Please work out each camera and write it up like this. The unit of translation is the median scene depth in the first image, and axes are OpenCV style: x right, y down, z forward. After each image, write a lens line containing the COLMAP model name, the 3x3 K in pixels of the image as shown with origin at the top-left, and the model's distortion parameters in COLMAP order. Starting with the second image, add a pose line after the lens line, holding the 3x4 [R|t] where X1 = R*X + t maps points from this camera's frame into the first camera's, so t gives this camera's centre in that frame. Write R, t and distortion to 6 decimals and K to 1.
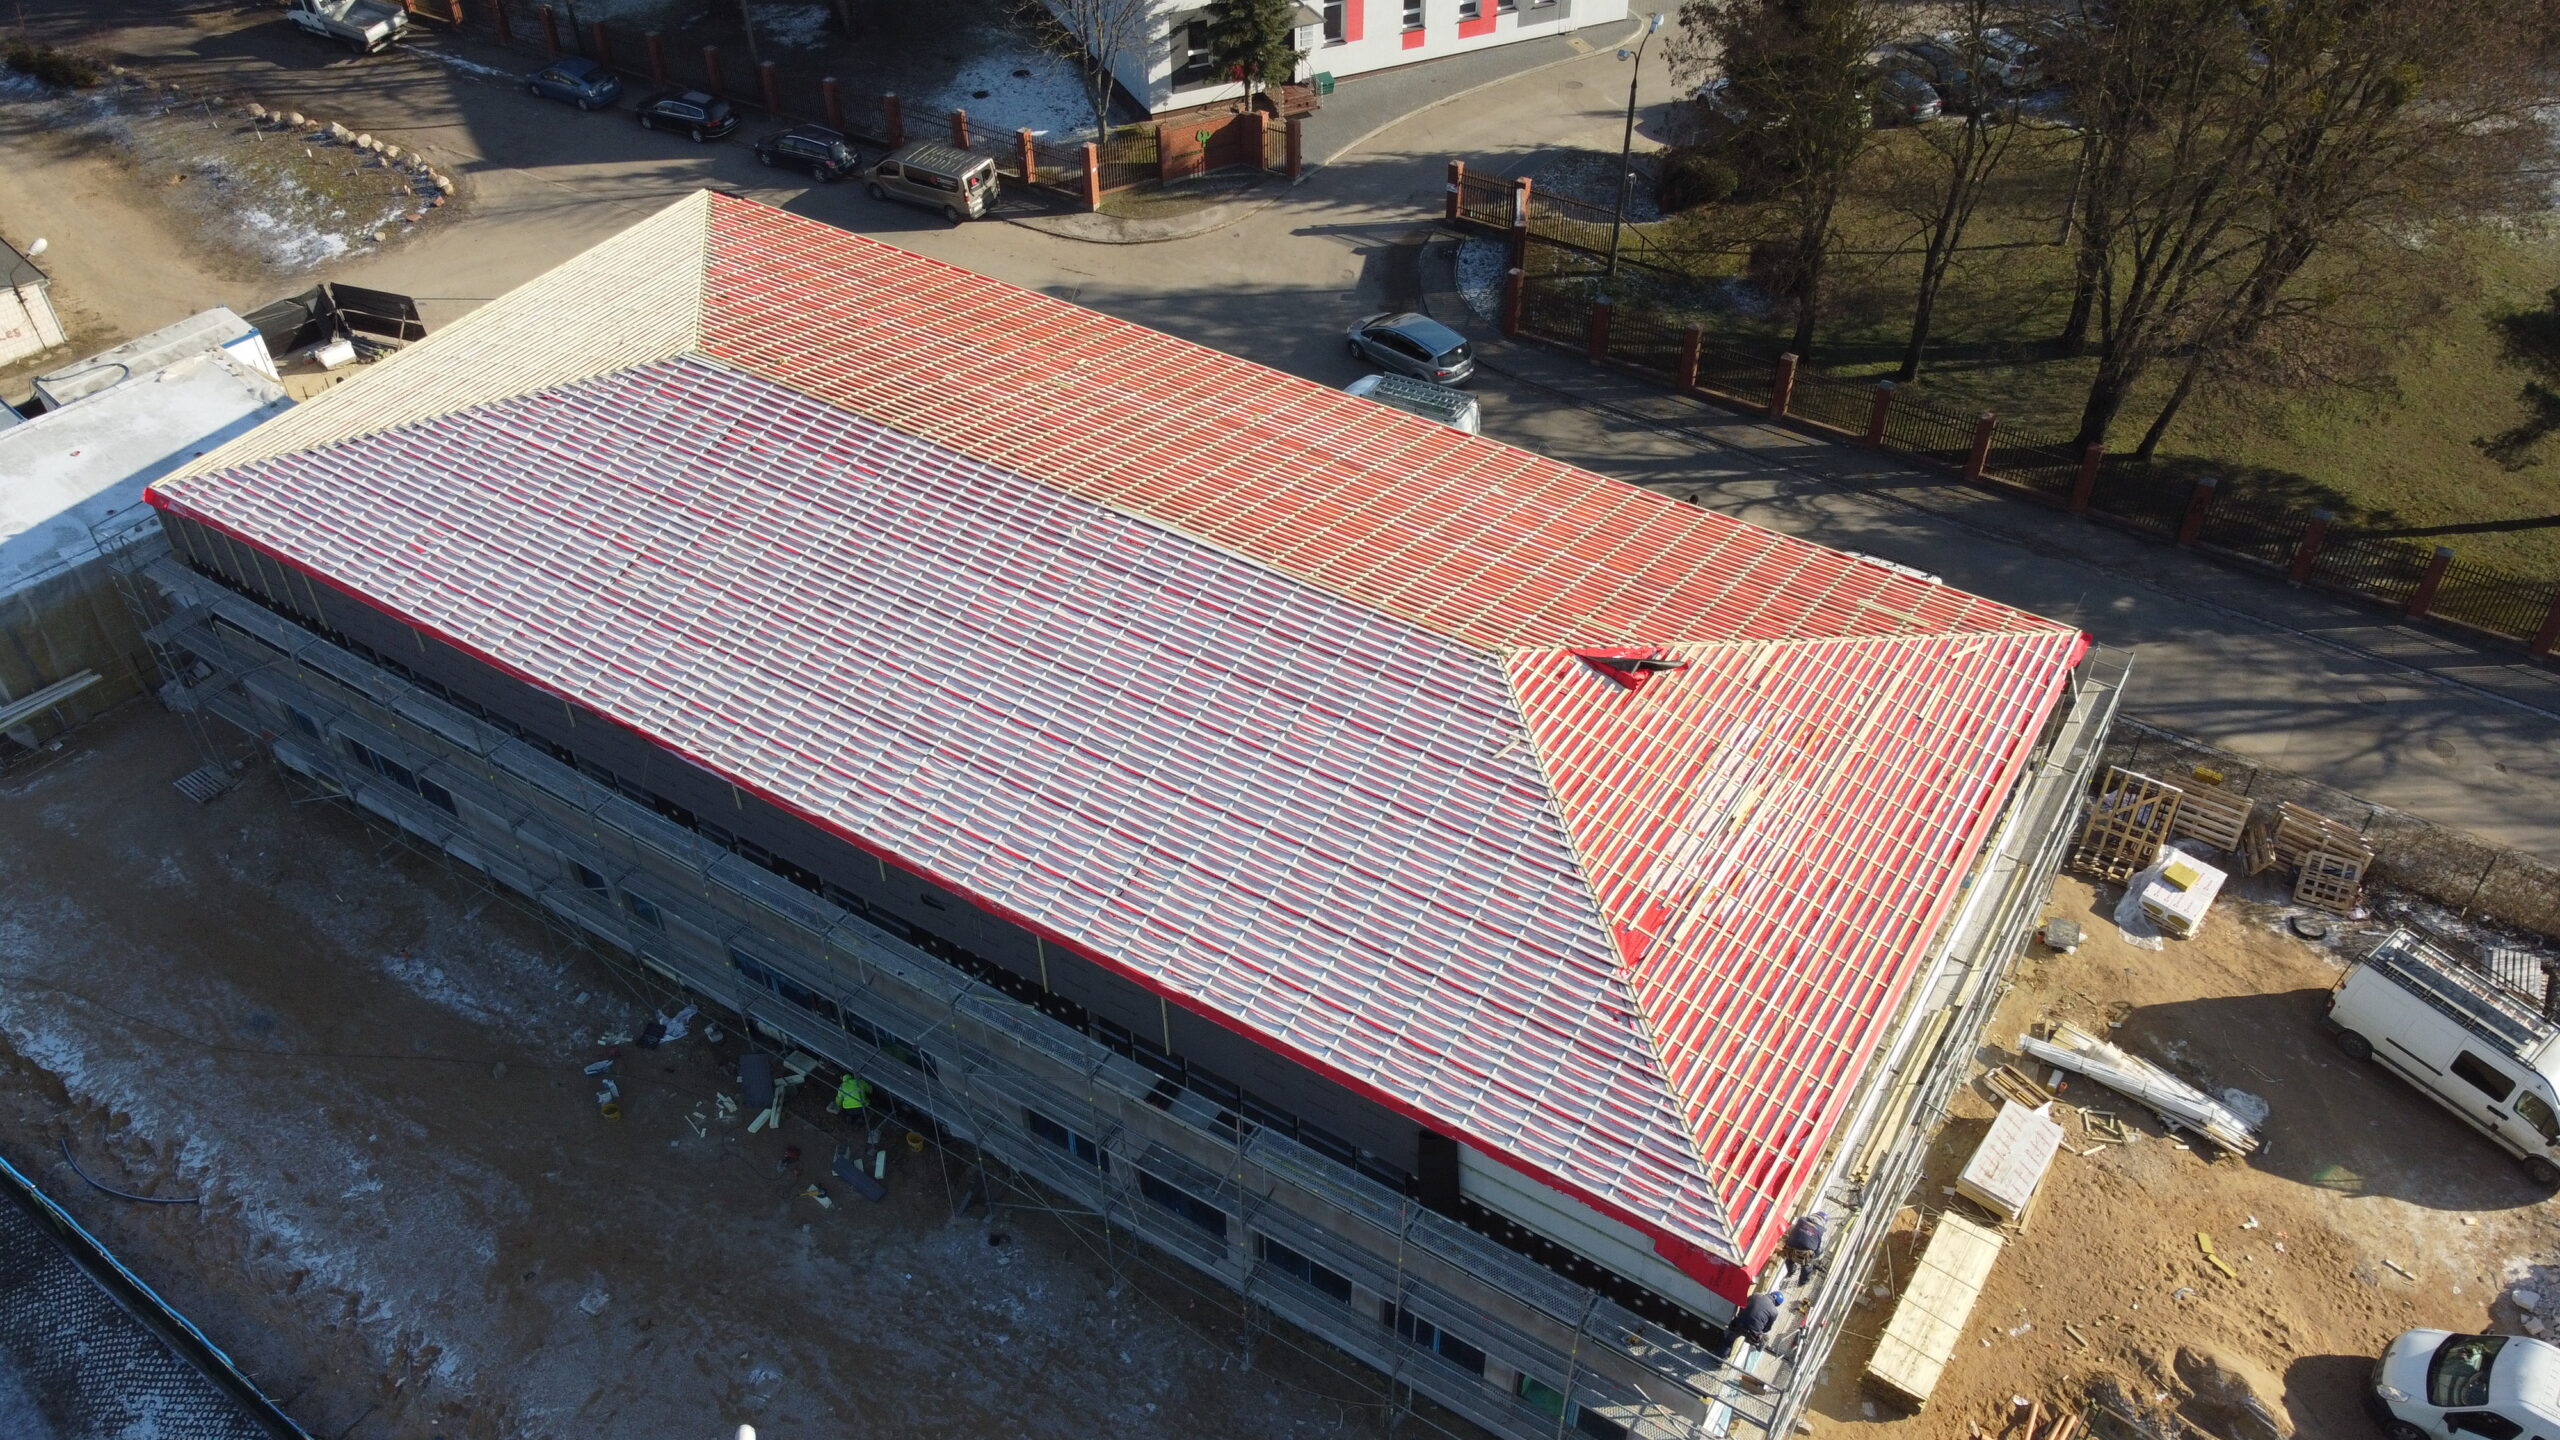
lens RADIAL K [[1949.7, 0, 1285.6], [0, 1949.7, 731.3], [0, 0, 1]] dist [0.003078, -0.007738]
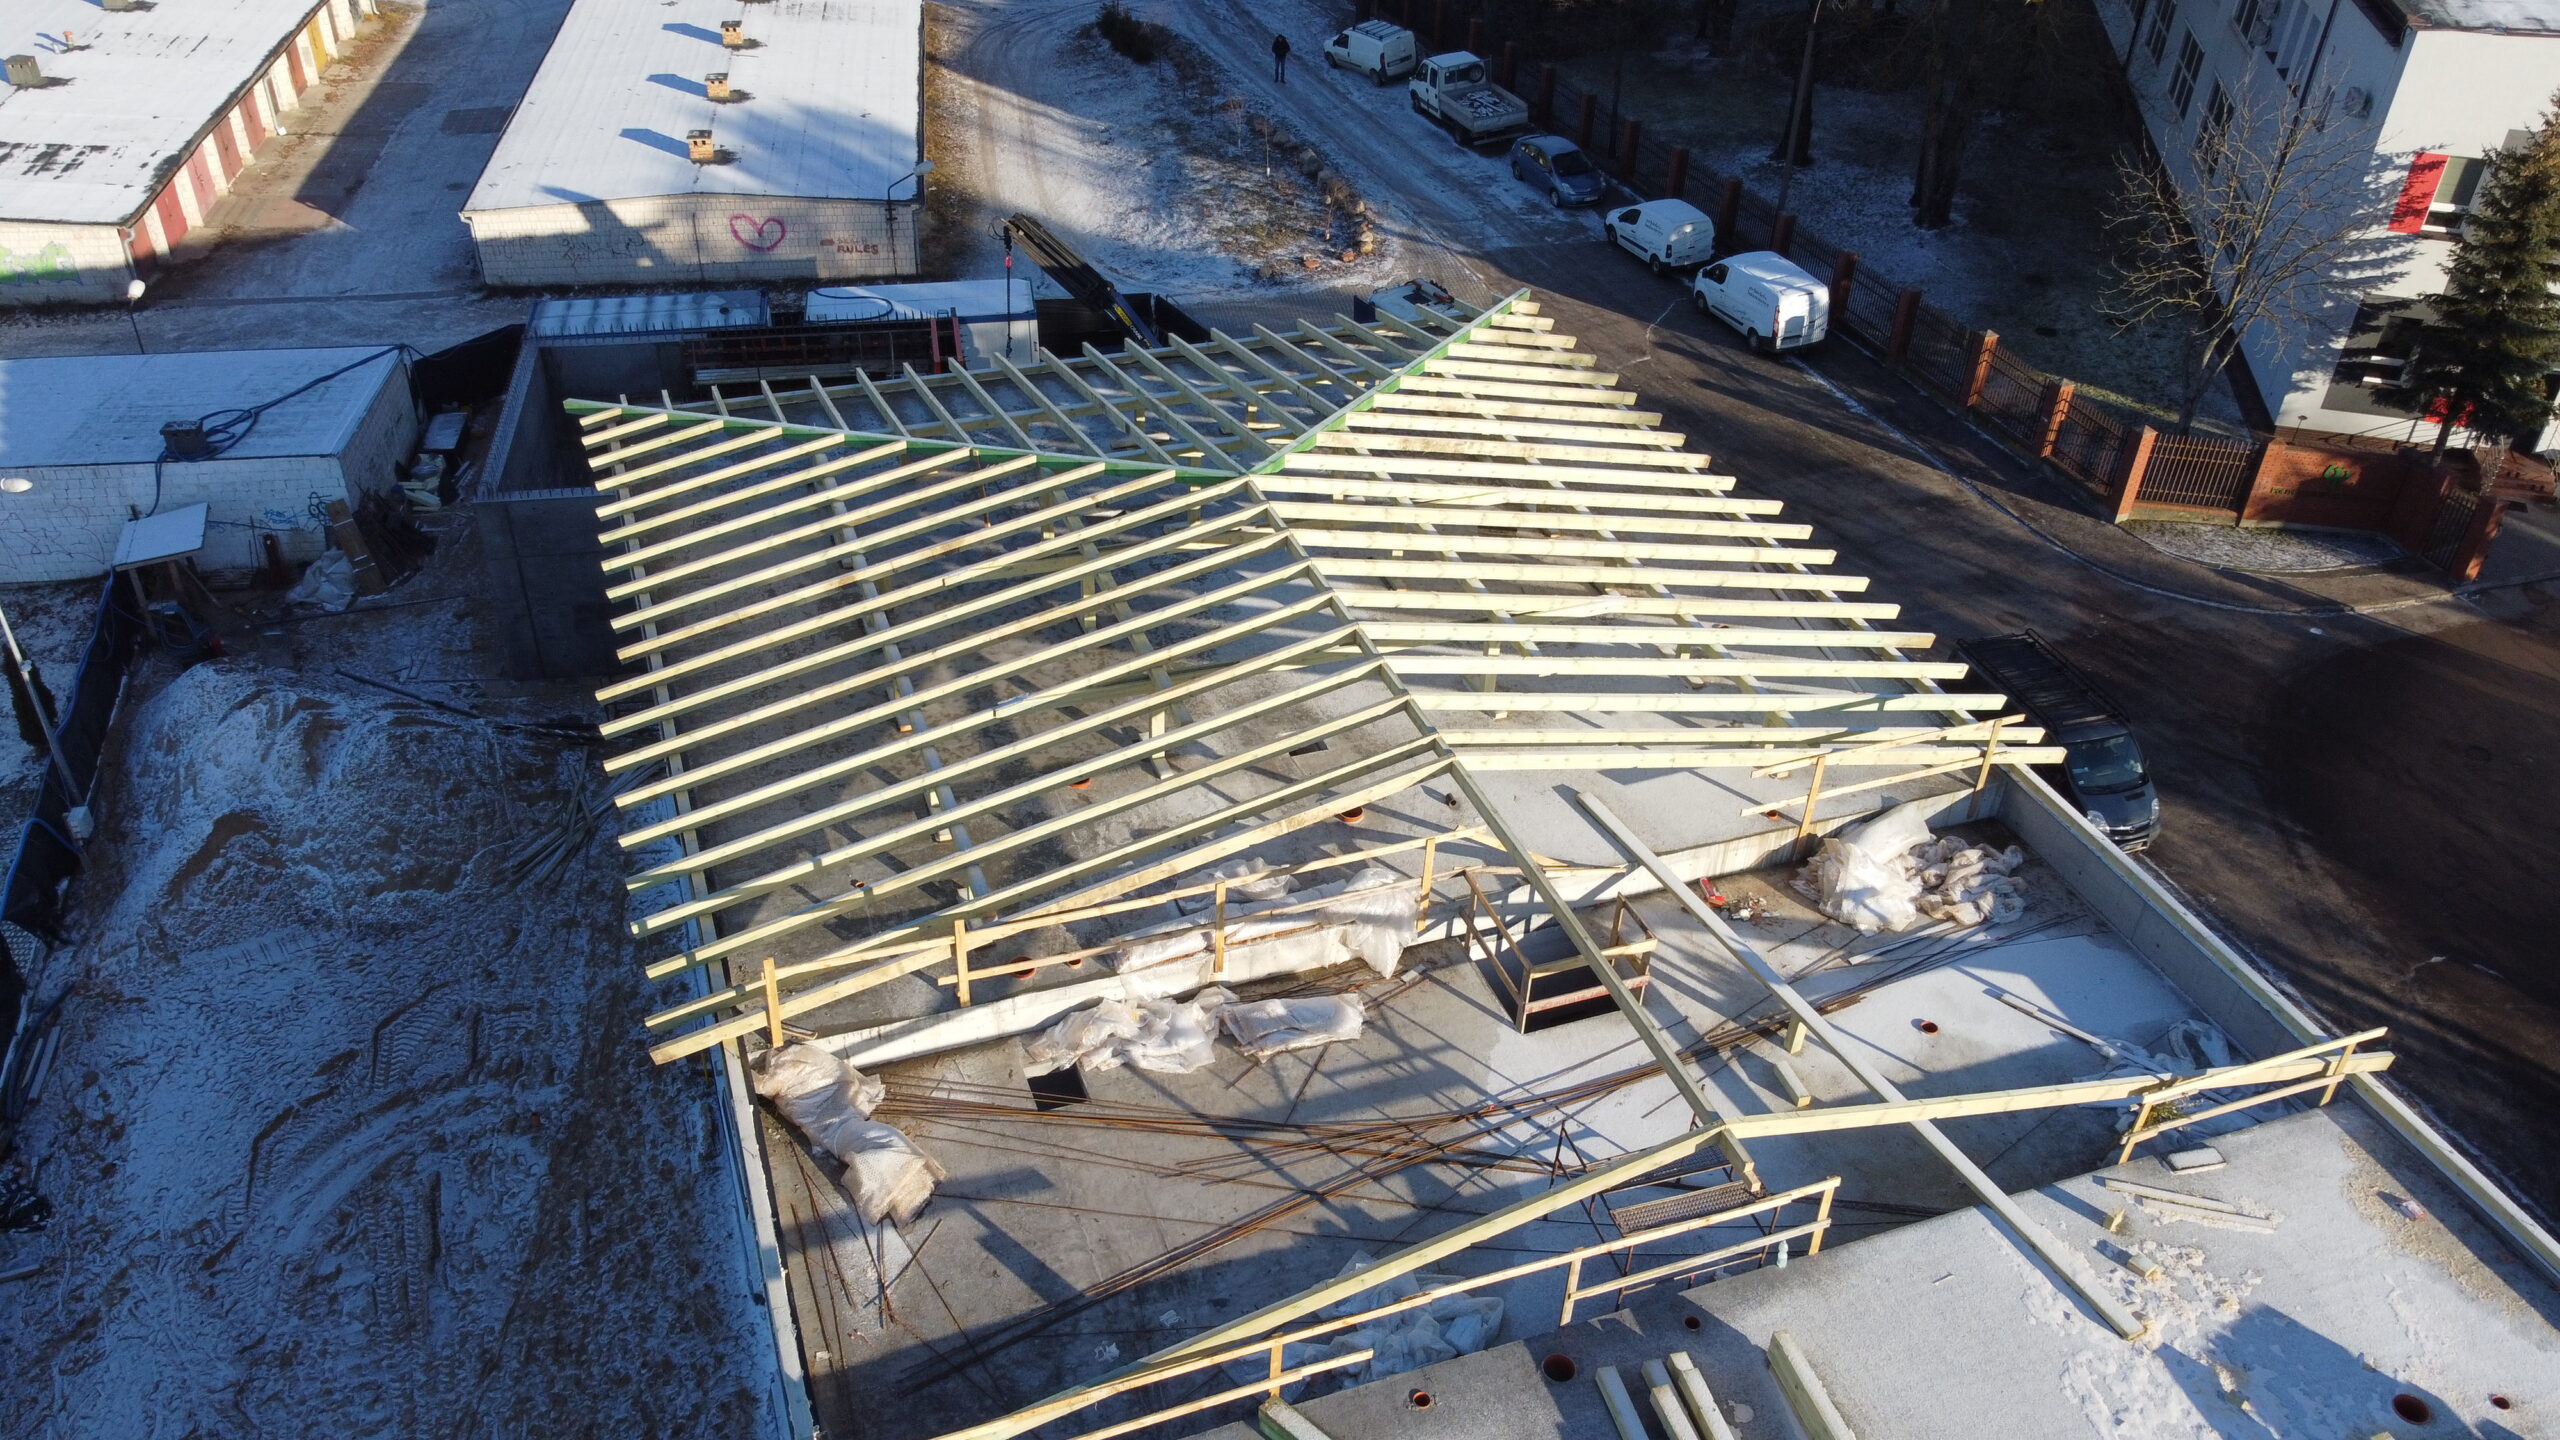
lens RADIAL K [[1949.7, 0, 1264.7], [0, 1949.7, 733.3], [0, 0, 1]] dist [0.003078, -0.007738]
pose [[0.786841, 0.386493, -0.481148, 0.021441], [-0.436533, 0.899645, 0.008780, -0.078274], [0.436256, 0.203129, 0.876595, 0.292005]]
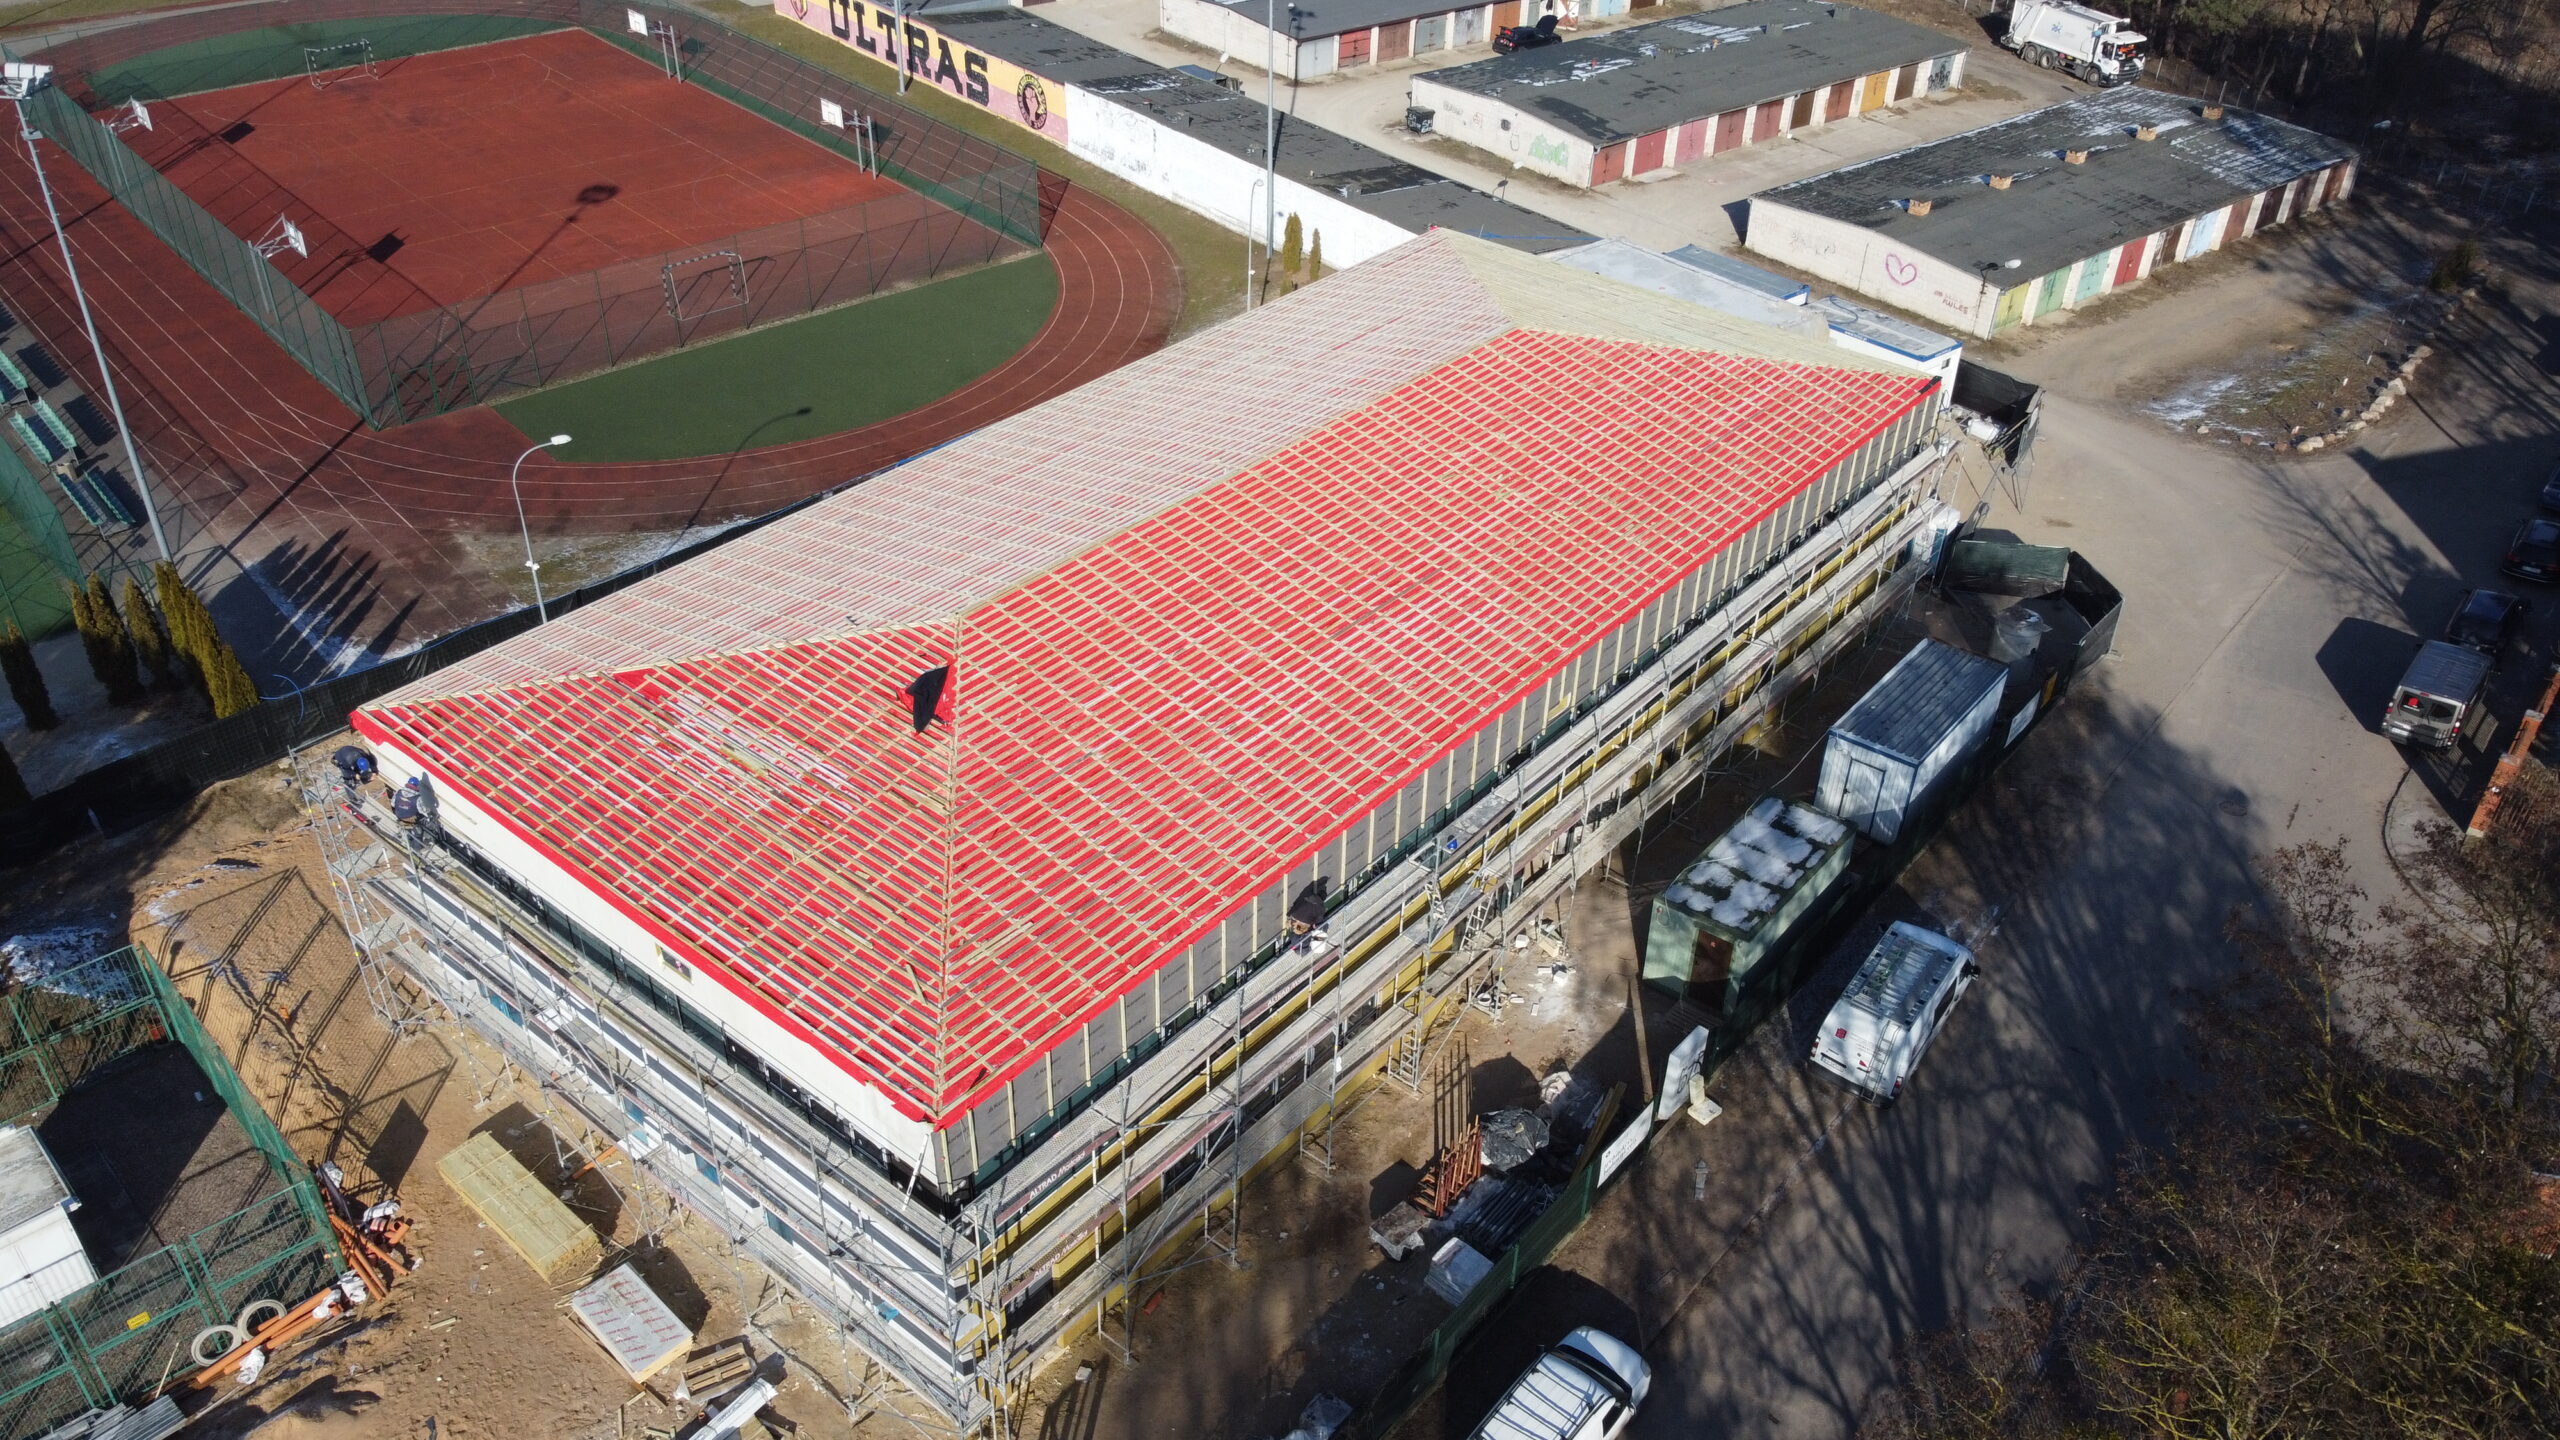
lens RADIAL K [[1949.7, 0, 1275.9], [0, 1949.7, 725.2], [0, 0, 1]] dist [0.003078, -0.007738]
pose [[-0.129179, 0.567321, -0.813302, 0.519856], [-0.672699, 0.552452, 0.492212, -0.343058], [0.728552, 0.610691, 0.310271, 0.418299]]
